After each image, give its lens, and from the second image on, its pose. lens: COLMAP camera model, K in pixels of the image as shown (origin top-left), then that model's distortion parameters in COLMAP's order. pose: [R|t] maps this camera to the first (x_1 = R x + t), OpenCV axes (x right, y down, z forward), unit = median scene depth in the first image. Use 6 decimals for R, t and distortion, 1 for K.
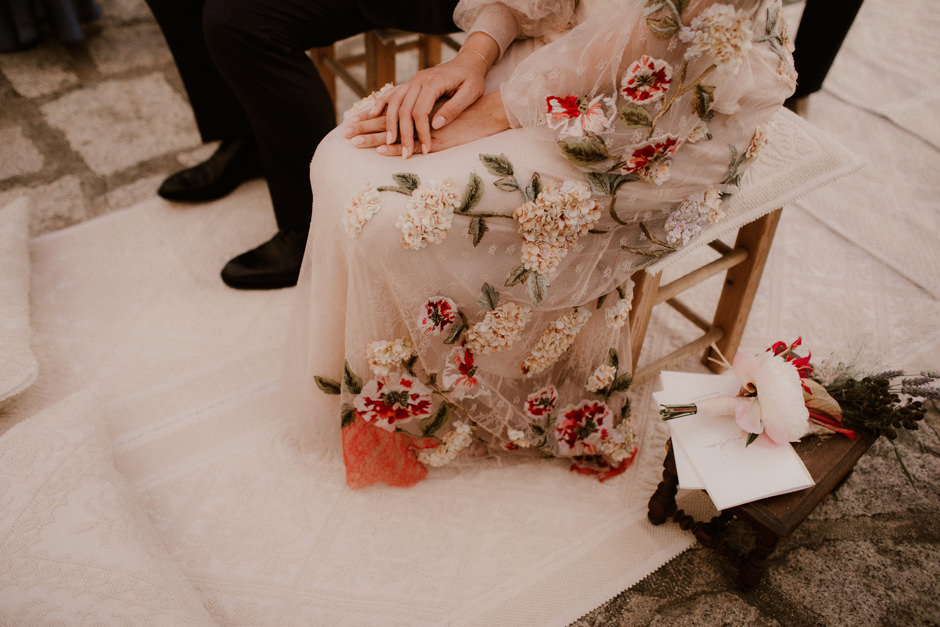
lens RADIAL K [[901.7, 0, 470.0], [0, 901.7, 313.5], [0, 0, 1]] dist [-0.105785, 0.130467]
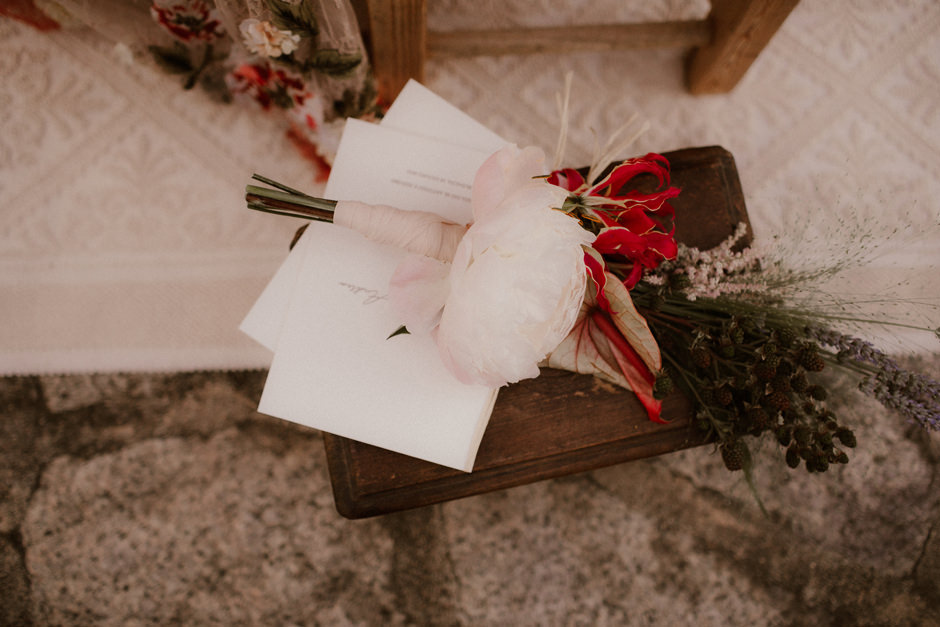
lens RADIAL K [[901.7, 0, 470.0], [0, 901.7, 313.5], [0, 0, 1]] dist [-0.105785, 0.130467]
pose [[0.843666, 0.523875, -0.117400, 0.355912], [-0.338830, 0.689193, 0.640474, -0.159629], [0.416440, -0.500568, 0.758953, 0.596435]]
